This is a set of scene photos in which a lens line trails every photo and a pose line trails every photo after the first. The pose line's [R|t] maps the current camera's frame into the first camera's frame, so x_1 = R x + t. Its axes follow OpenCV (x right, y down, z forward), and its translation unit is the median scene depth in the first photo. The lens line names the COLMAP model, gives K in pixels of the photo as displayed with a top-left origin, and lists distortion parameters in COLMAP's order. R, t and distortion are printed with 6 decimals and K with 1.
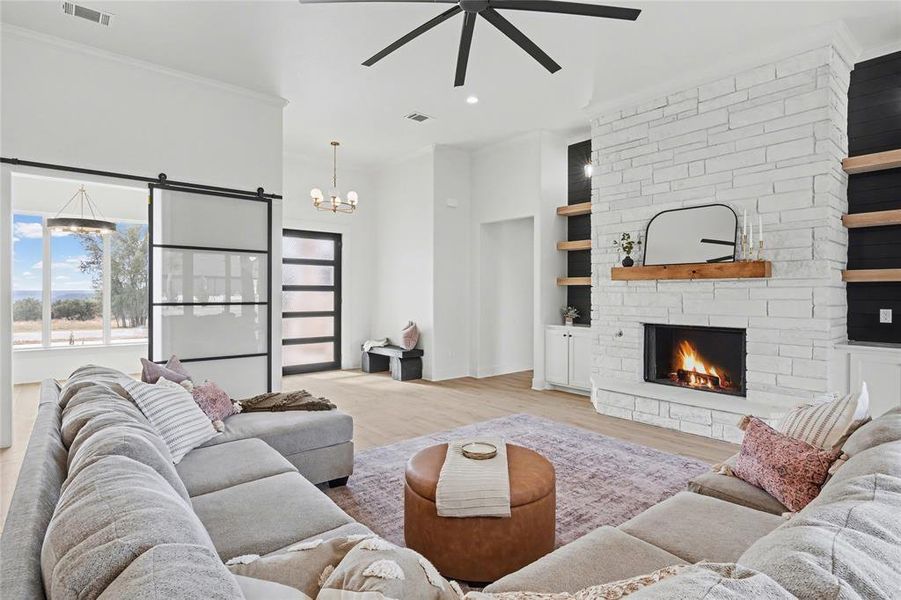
lens RADIAL K [[464.5, 0, 458.1], [0, 464.5, 295.4], [0, 0, 1]] dist [-0.006528, 0.000701]
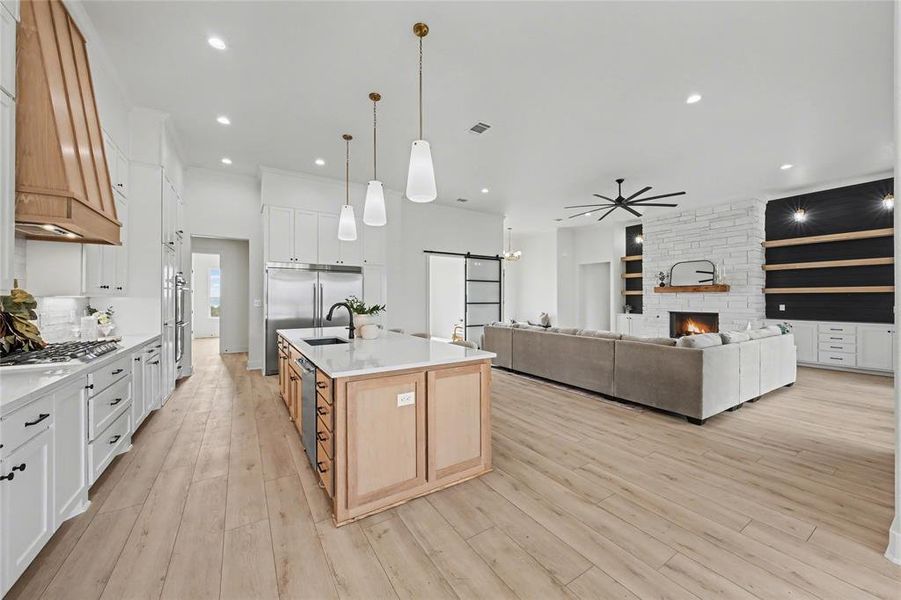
lens RADIAL K [[336.8, 0, 451.2], [0, 336.8, 298.6], [0, 0, 1]] dist [-0.002431, 0.000014]
pose [[0.990876, -0.002983, -0.134745, -0.434787], [0.002361, 0.999986, -0.004774, 0.001962], [0.134758, 0.004412, 0.990869, -0.770642]]
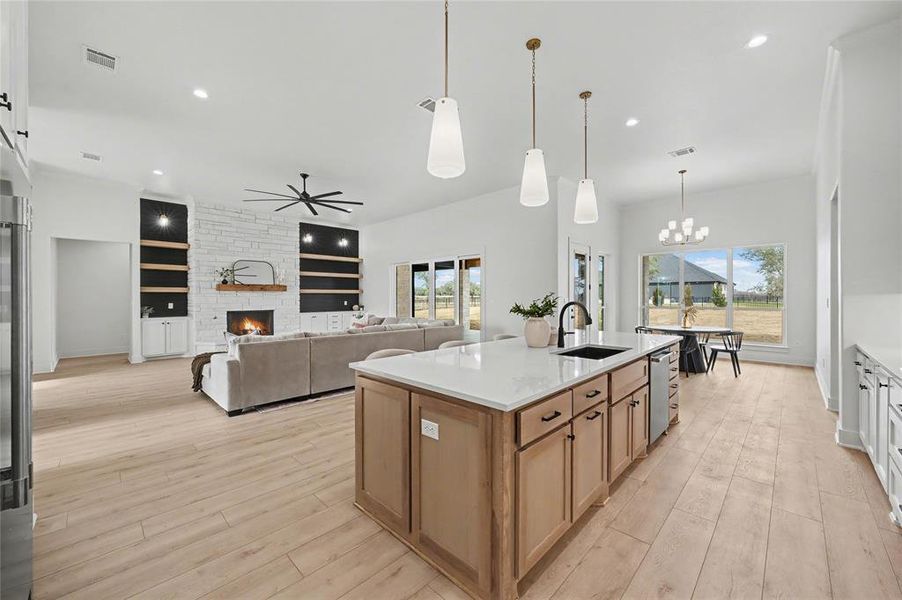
lens RADIAL K [[352.6, 0, 457.7], [0, 352.6, 296.8], [0, 0, 1]] dist [0.000909, 0.000175]
pose [[-0.113774, -0.002569, 0.993503, -1.307469], [0.007201, 0.999968, 0.003410, -0.003074], [-0.993481, 0.007543, -0.113752, 0.149034]]
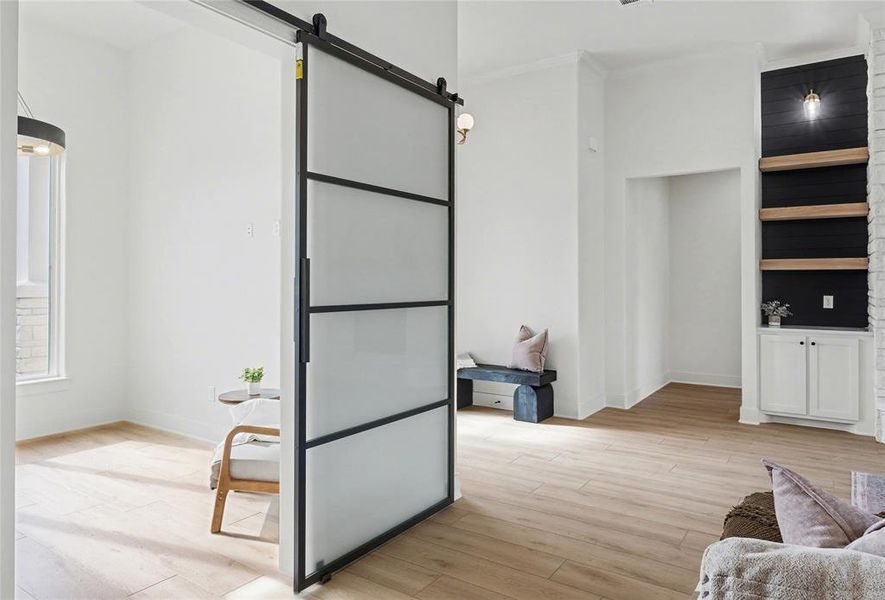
lens RADIAL K [[567.5, 0, 444.6], [0, 567.5, 277.1], [0, 0, 1]] dist [-0.003811, 0.004481]
pose [[0.962089, -0.000435, 0.272737, -0.602969], [0.004013, 0.999913, -0.012561, -0.003230], [-0.272708, 0.013179, 0.962007, 0.399903]]
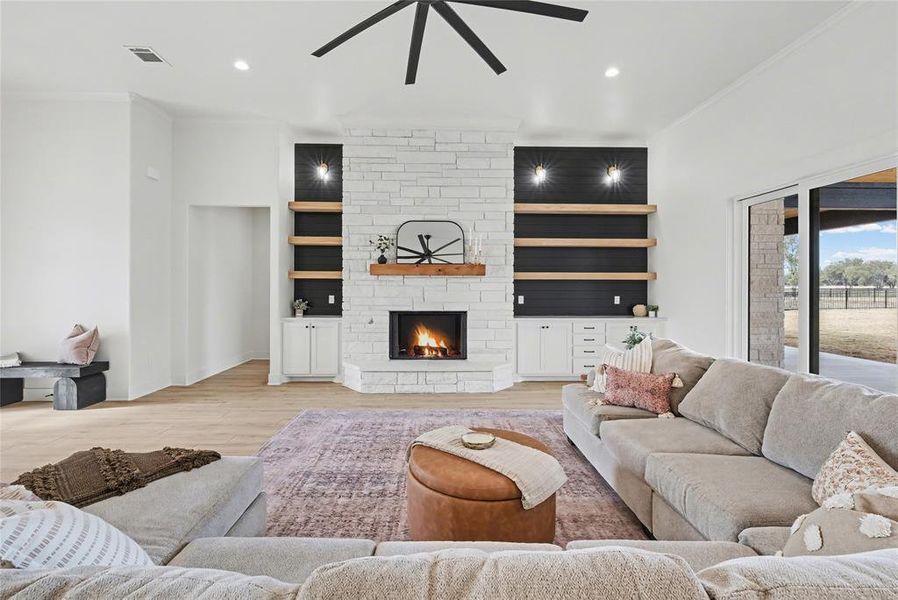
lens RADIAL K [[405.5, 0, 439.6], [0, 405.5, 285.5], [0, 0, 1]] dist [-0.003110, -0.000485]
pose [[0.627898, 0.000467, 0.778296, -0.342799], [0.001981, 0.999996, -0.002198, -0.004055], [-0.778293, 0.002922, 0.627894, 0.240118]]
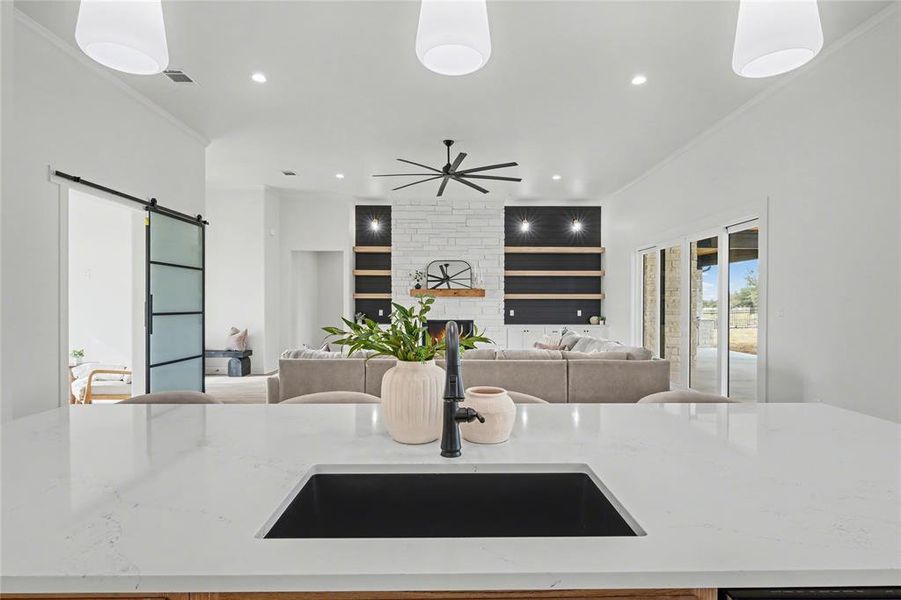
lens RADIAL K [[464.5, 0, 455.1], [0, 464.5, 307.4], [0, 0, 1]] dist [-0.006528, 0.000701]
pose [[0.631722, -0.006957, 0.775164, -0.945081], [0.003314, 0.999975, 0.006273, -0.001344], [-0.775188, -0.001394, 0.631729, -0.256664]]
